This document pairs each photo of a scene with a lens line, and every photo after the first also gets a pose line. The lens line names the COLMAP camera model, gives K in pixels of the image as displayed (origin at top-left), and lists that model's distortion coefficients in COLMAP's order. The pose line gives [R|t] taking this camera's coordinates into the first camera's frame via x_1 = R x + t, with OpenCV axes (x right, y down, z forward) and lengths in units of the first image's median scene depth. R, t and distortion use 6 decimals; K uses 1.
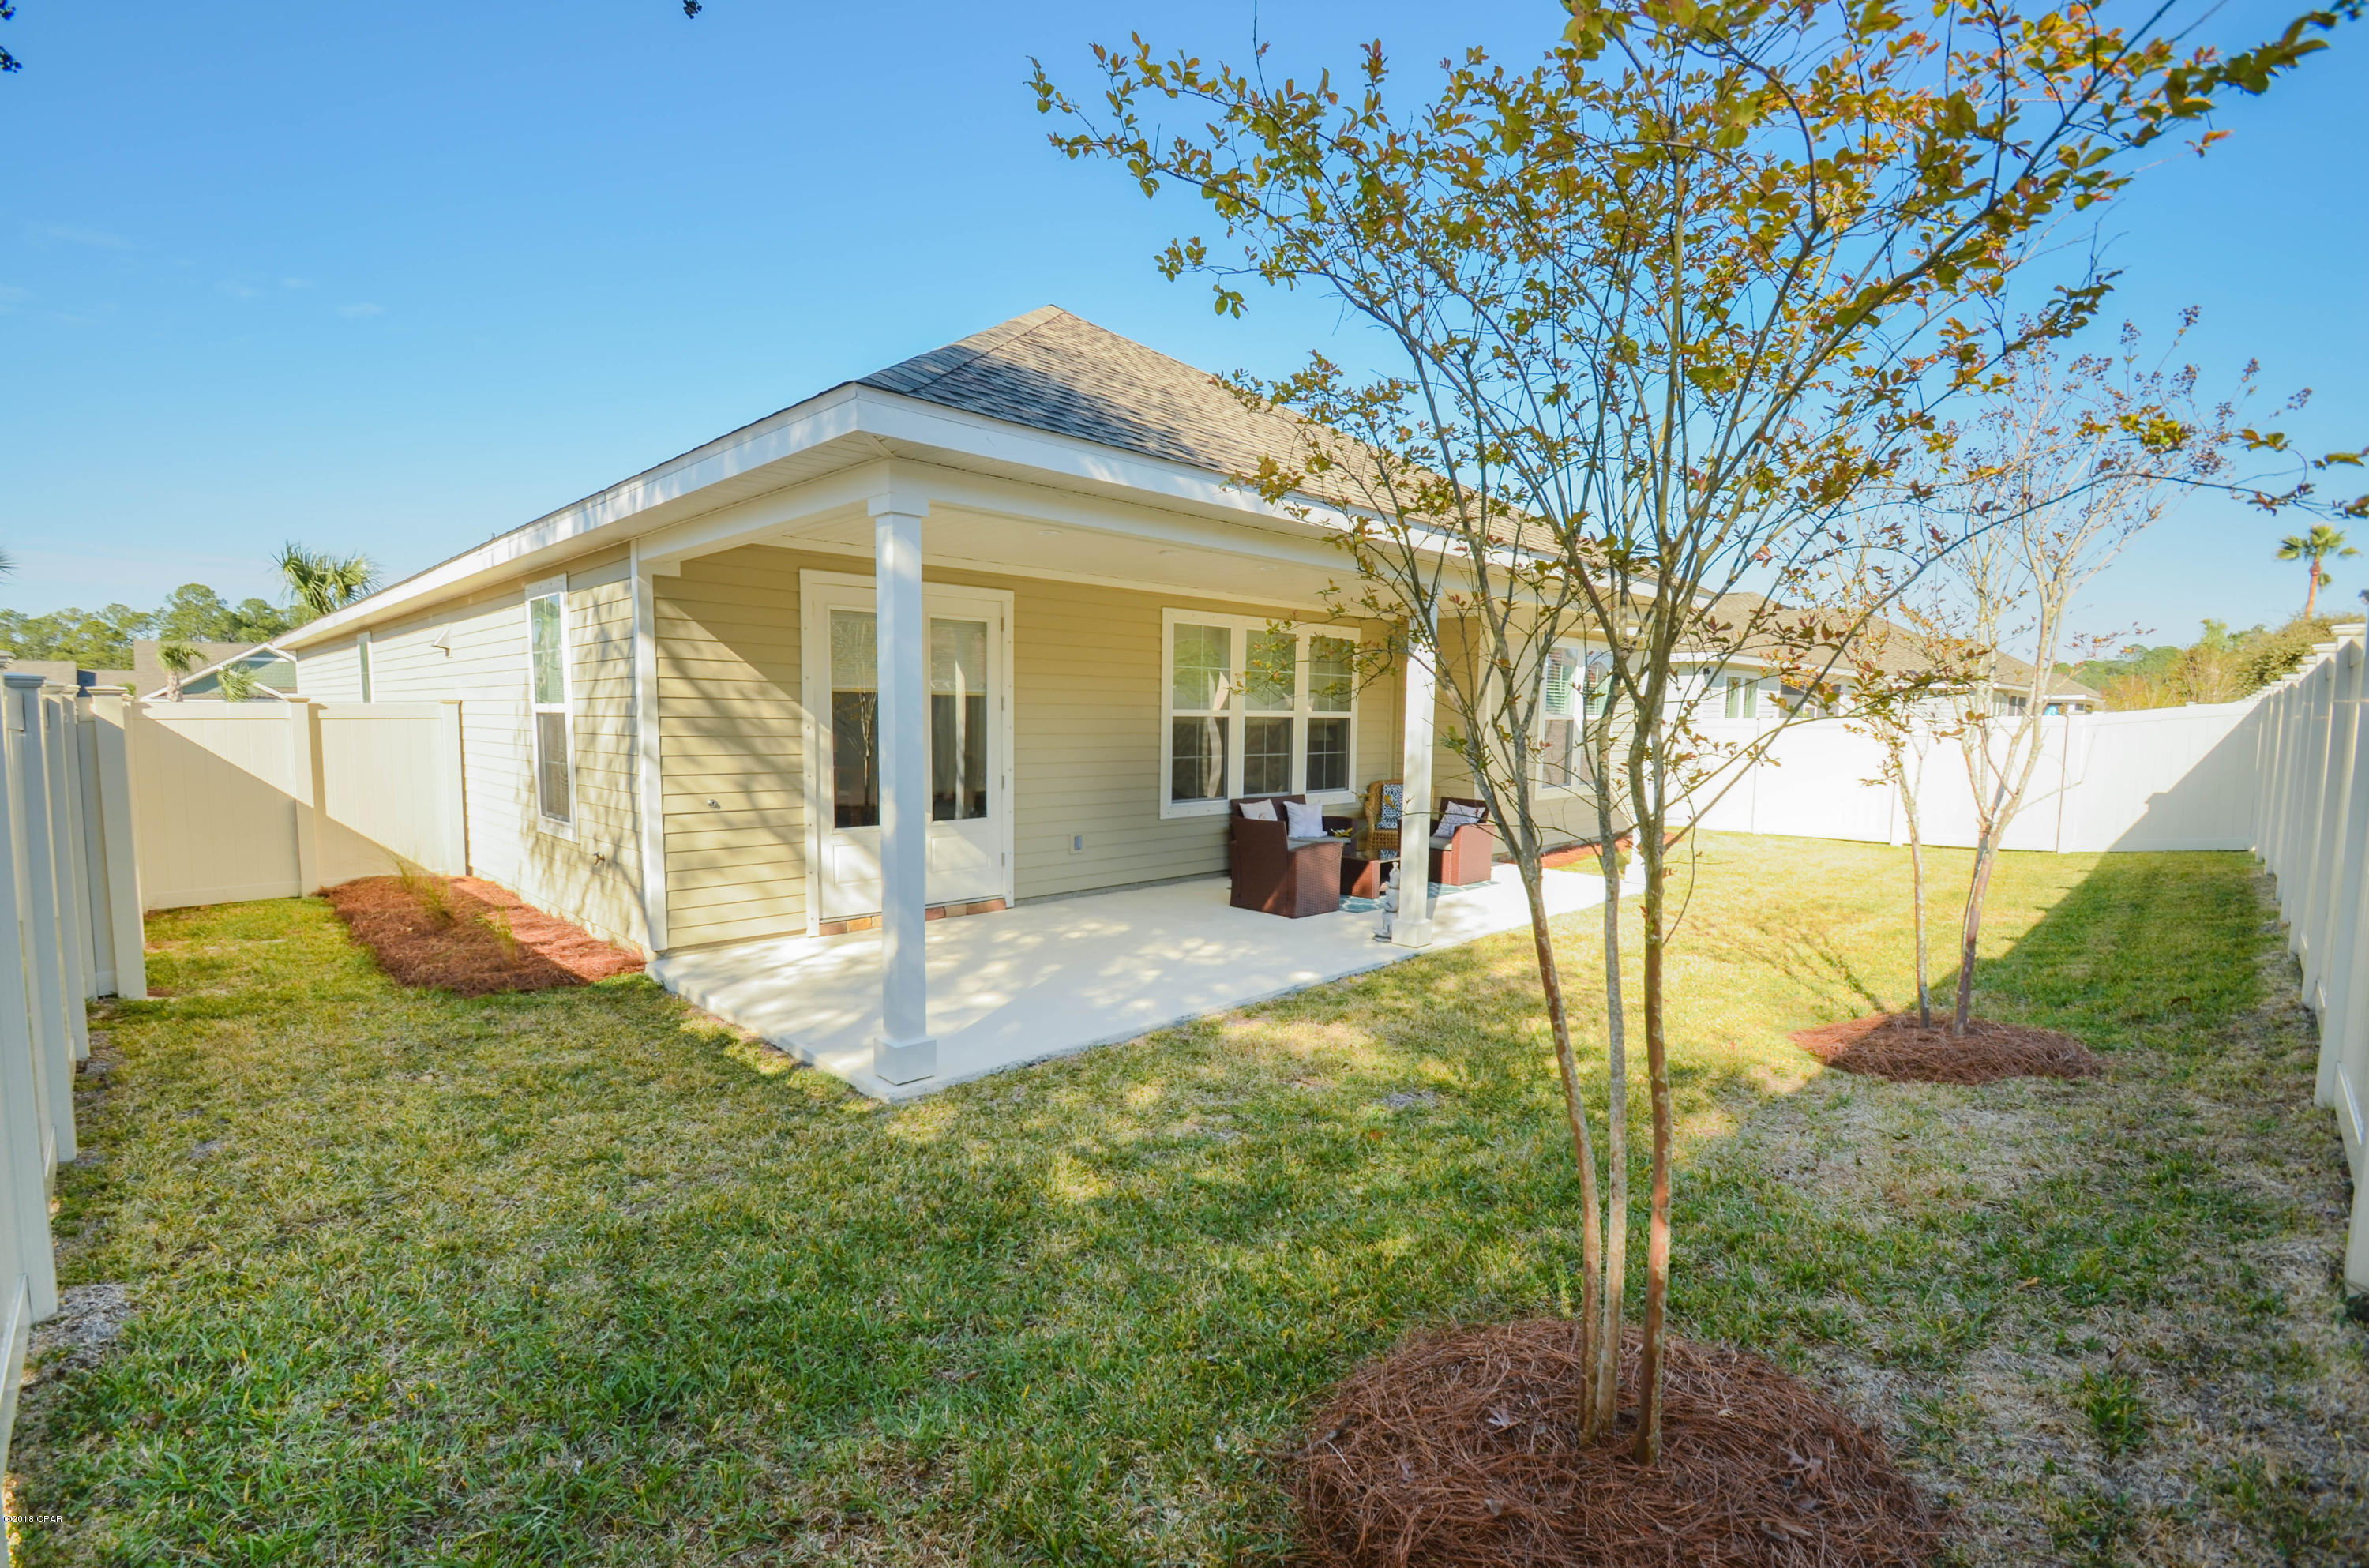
lens RADIAL K [[999.2, 0, 1184.5], [0, 999.2, 784.0], [0, 0, 1]] dist [-0.004860, -0.000447]
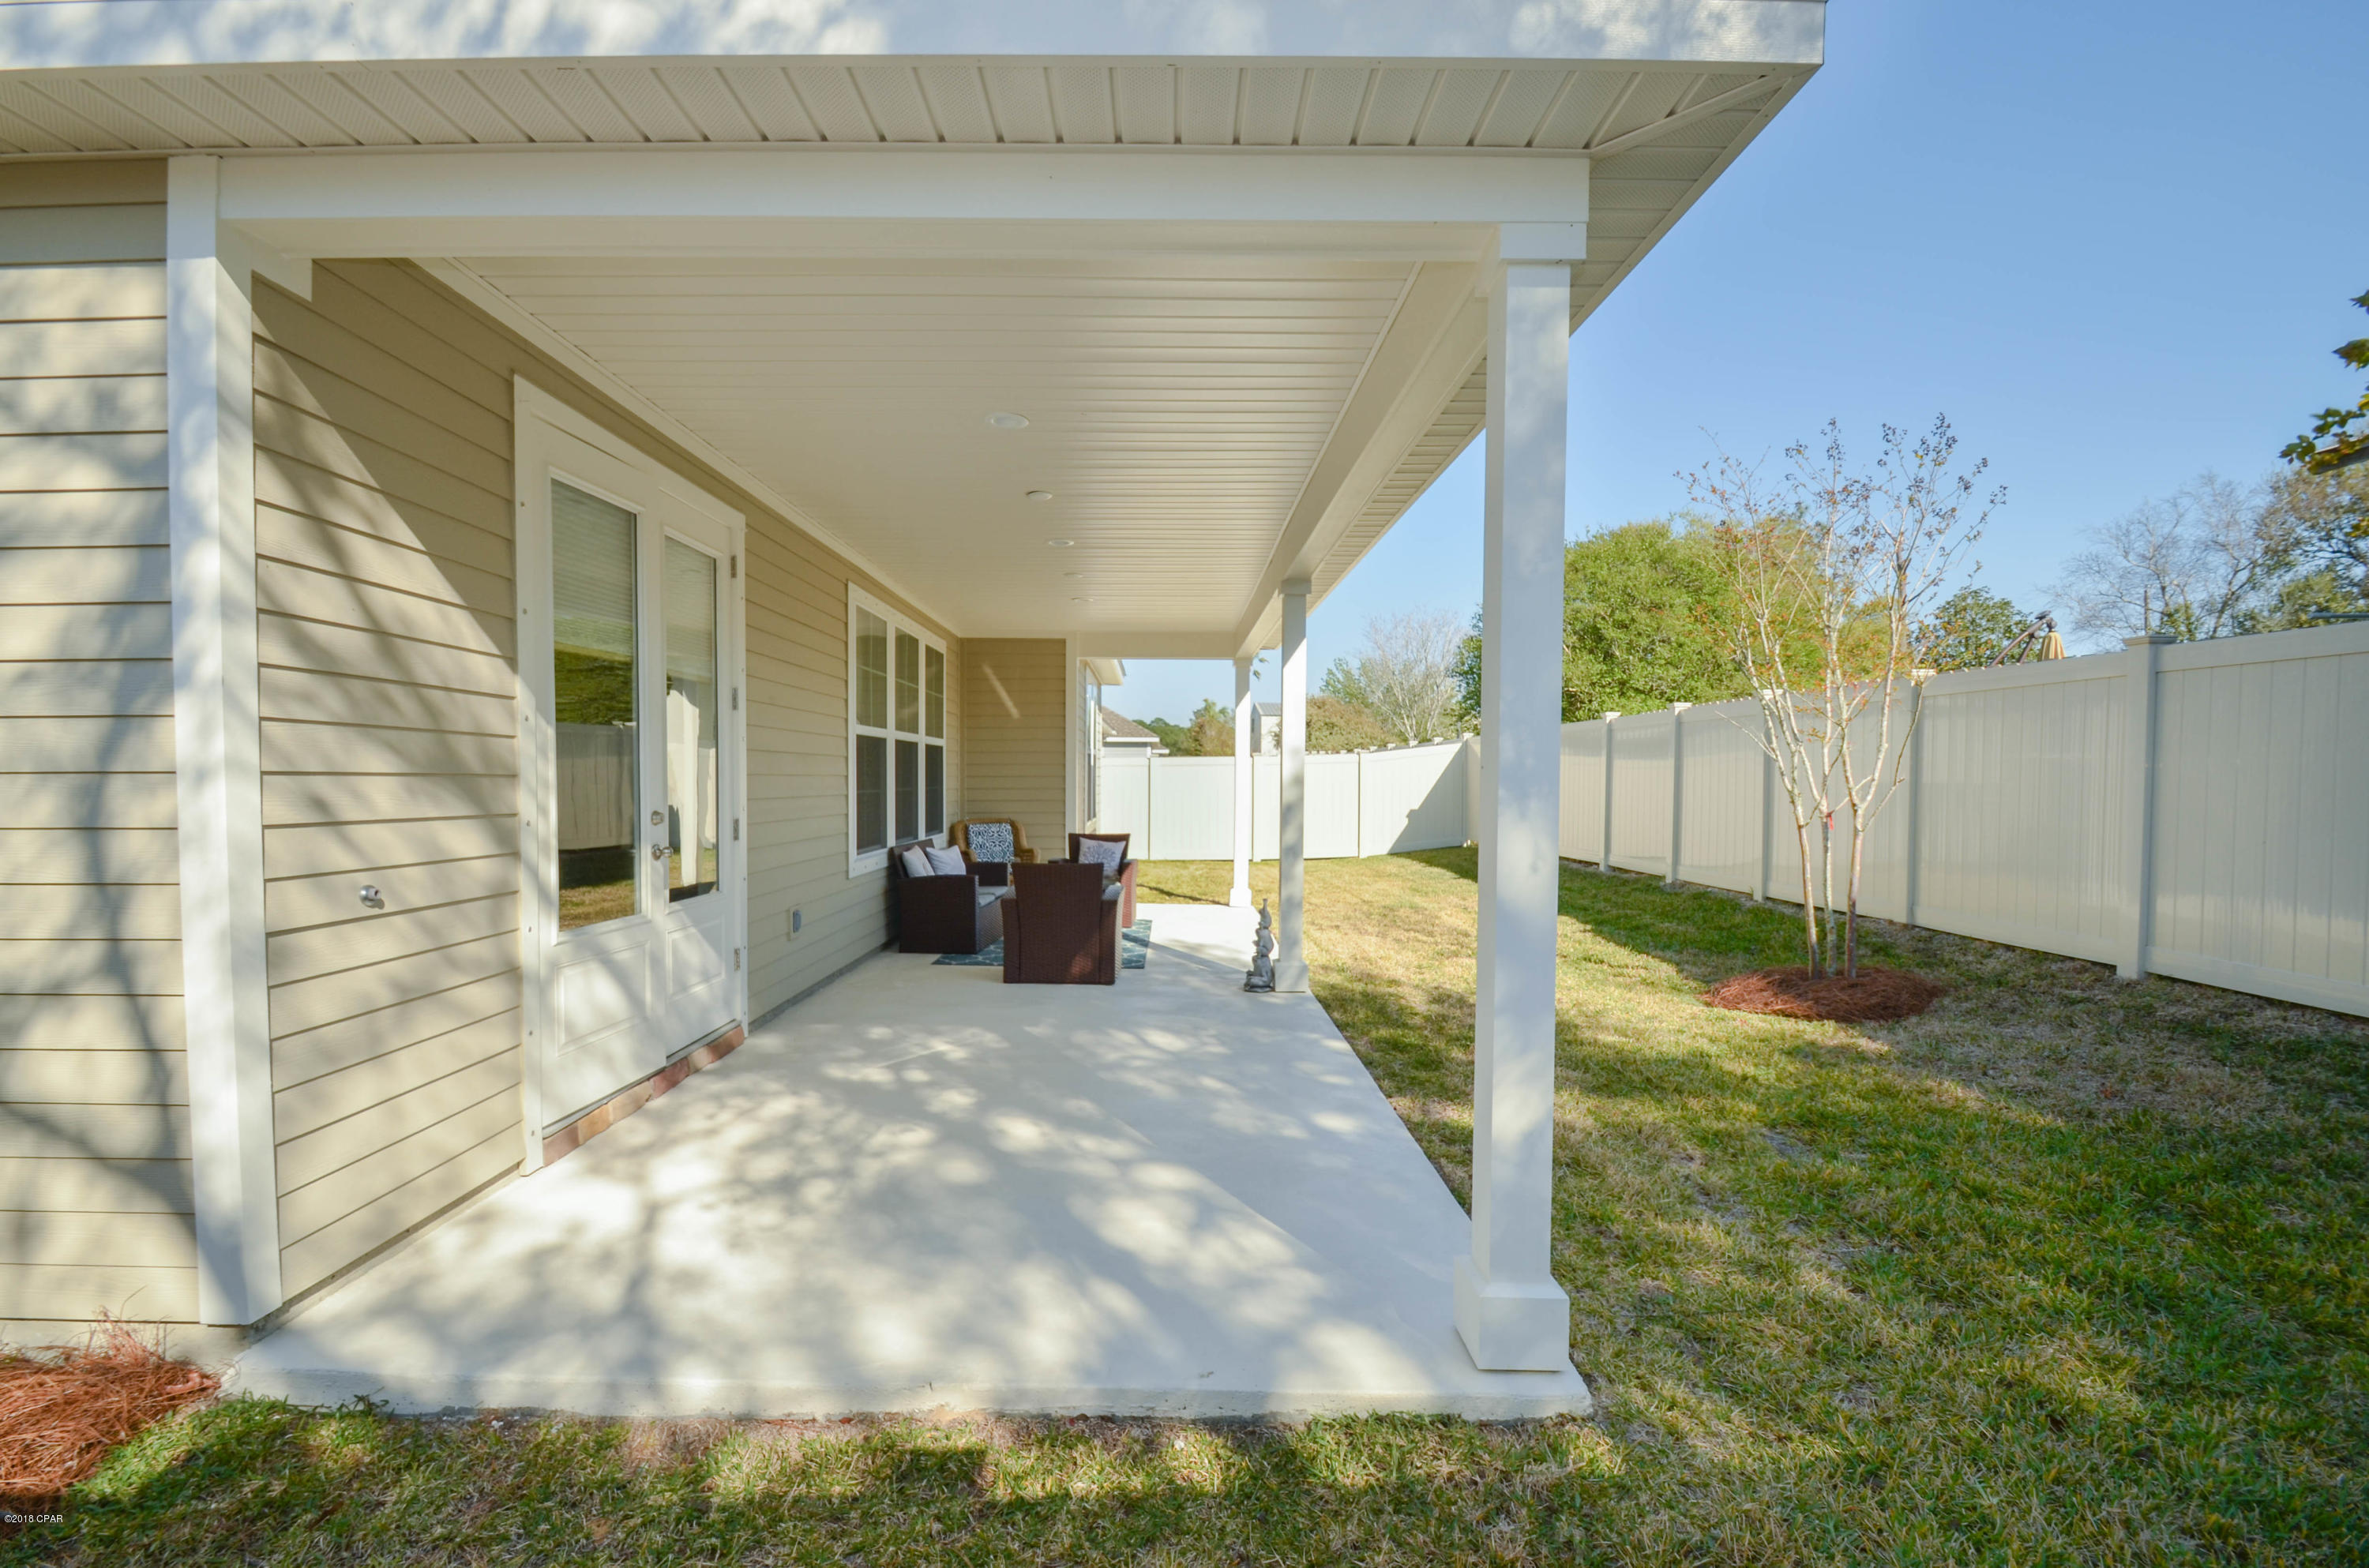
lens RADIAL K [[999.2, 0, 1184.5], [0, 999.2, 784.0], [0, 0, 1]] dist [-0.004860, -0.000447]
pose [[0.725762, -0.017828, 0.687715, -0.511076], [0.057093, 0.997777, -0.034385, 0.007744], [-0.685573, 0.064219, 0.725166, 0.495606]]
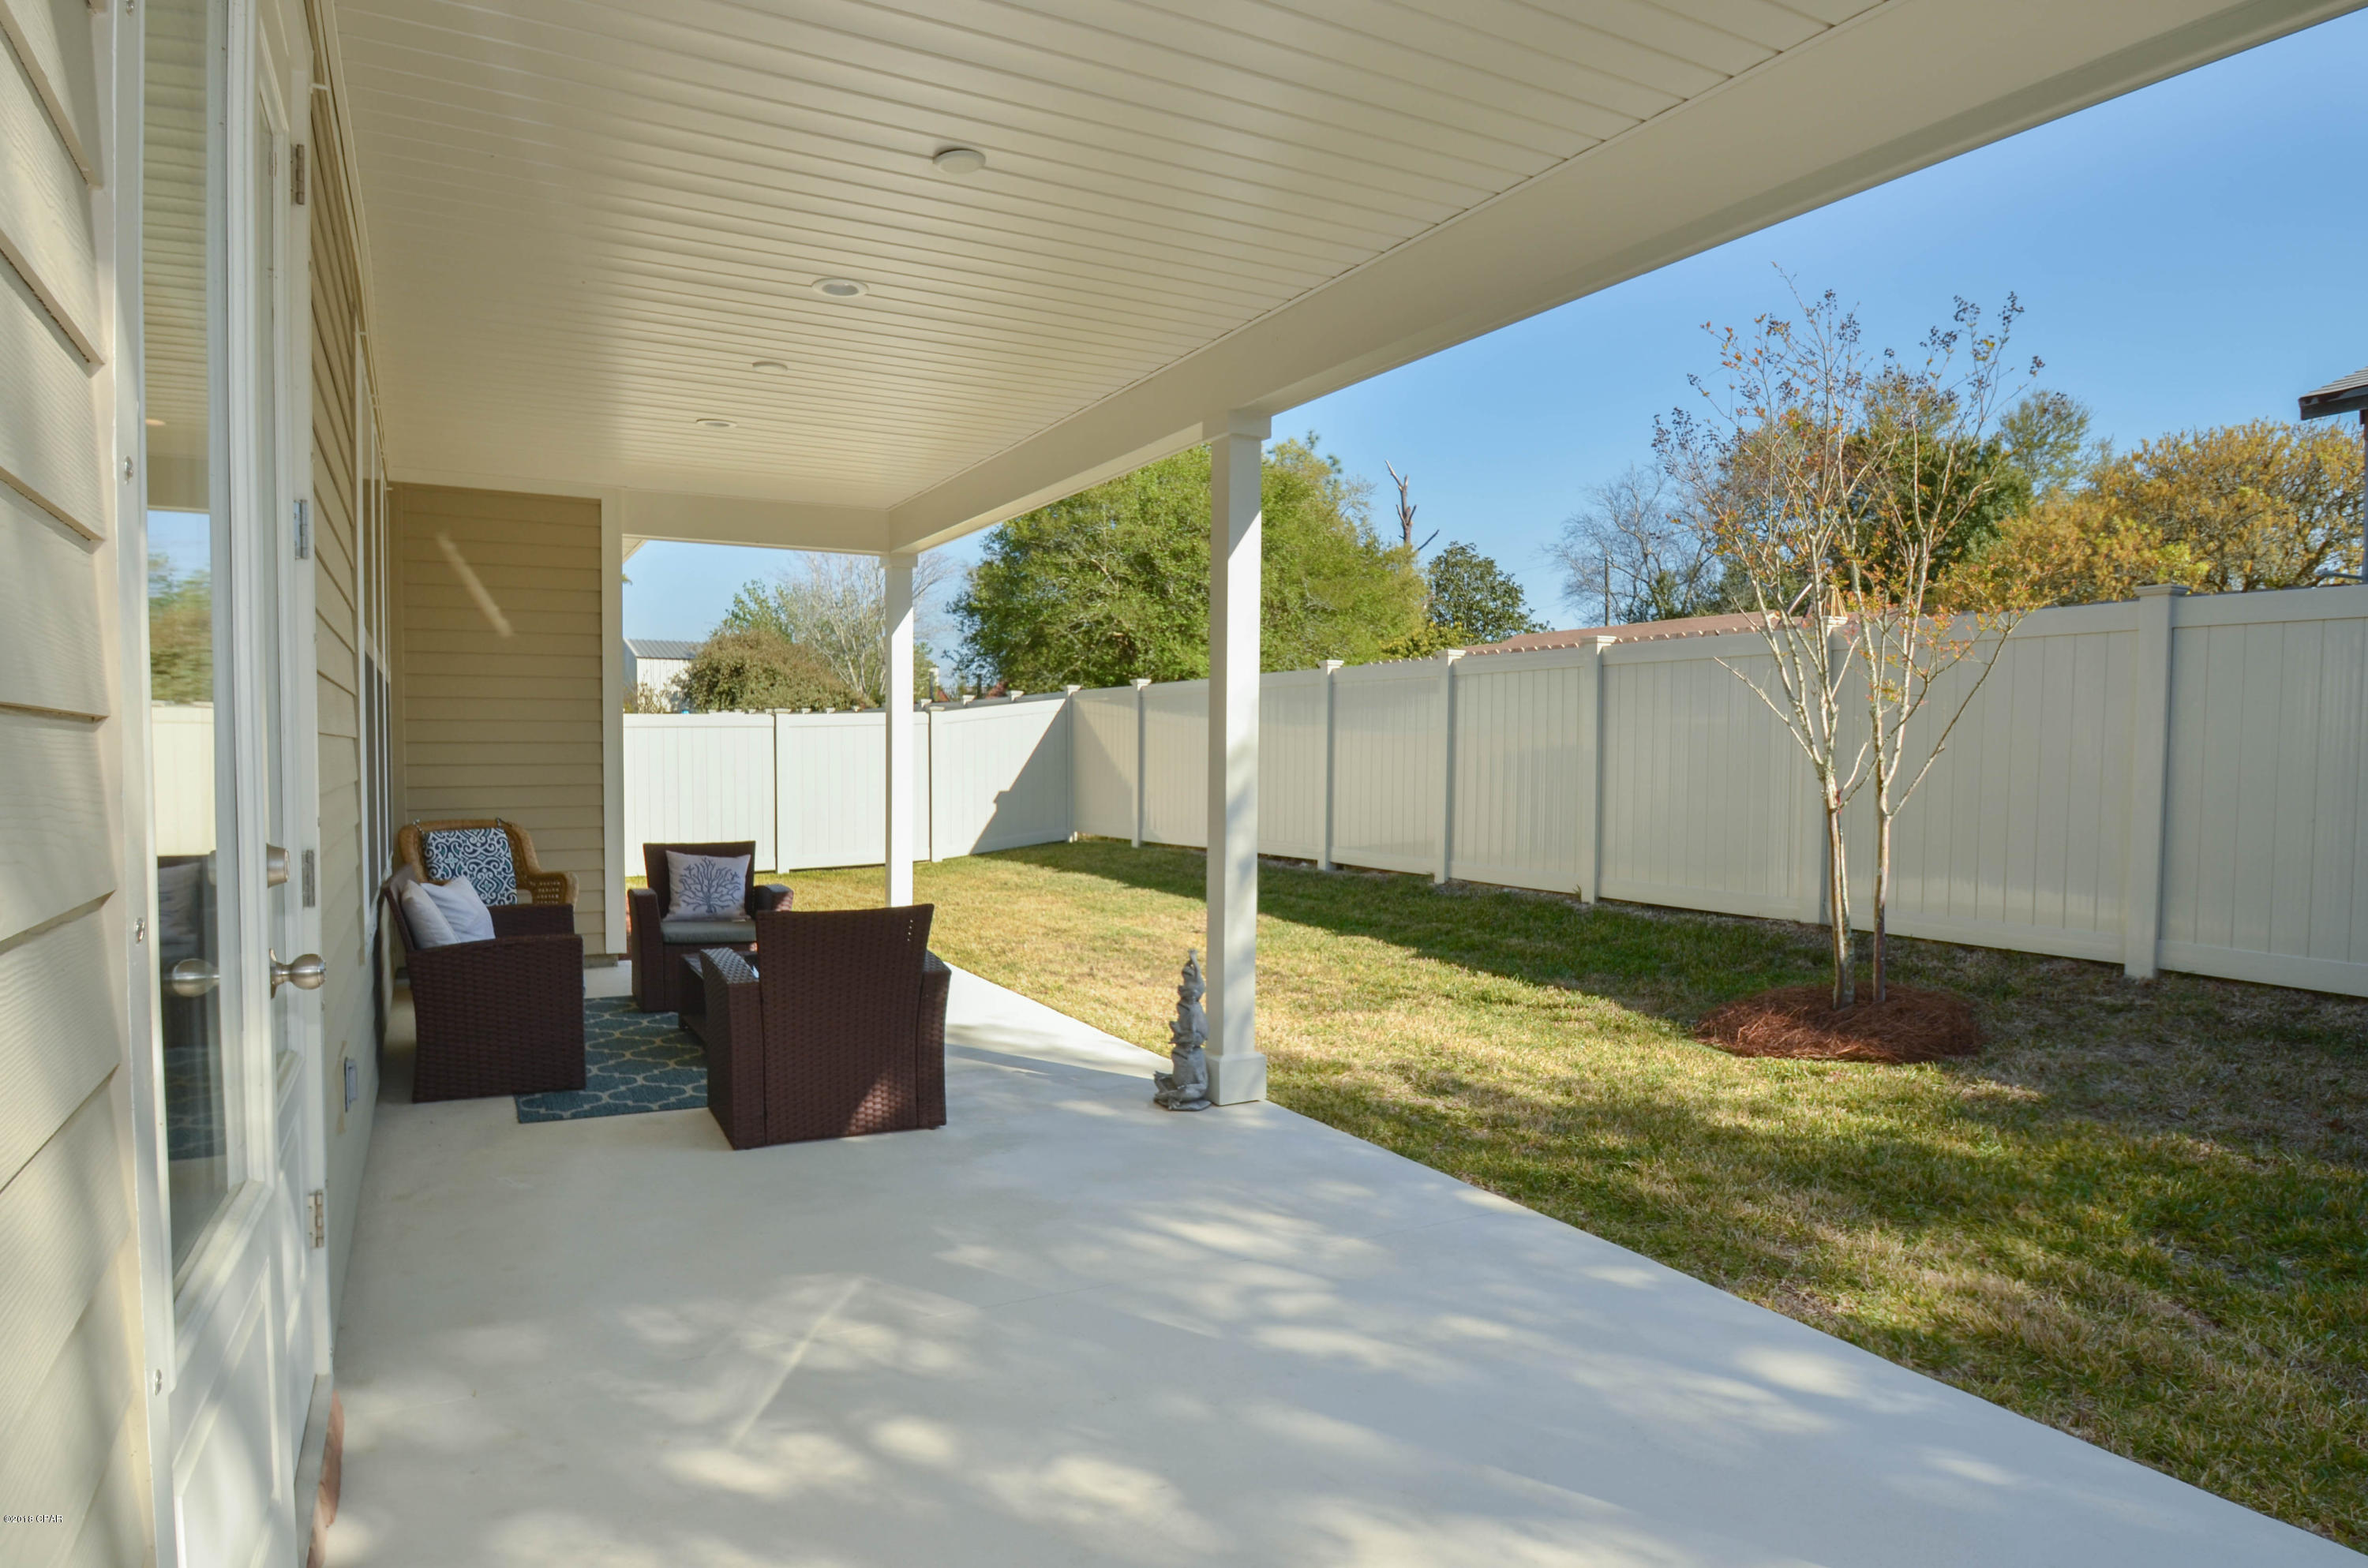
lens RADIAL K [[1336.3, 0, 1184.0], [0, 1336.3, 784.0], [0, 0, 1]] dist [-0.020905, -0.000172]
pose [[0.338810, -0.038452, 0.940069, -0.507617], [0.067146, 0.997605, 0.016606, -0.019581], [-0.938456, 0.057496, 0.340580, 0.913950]]
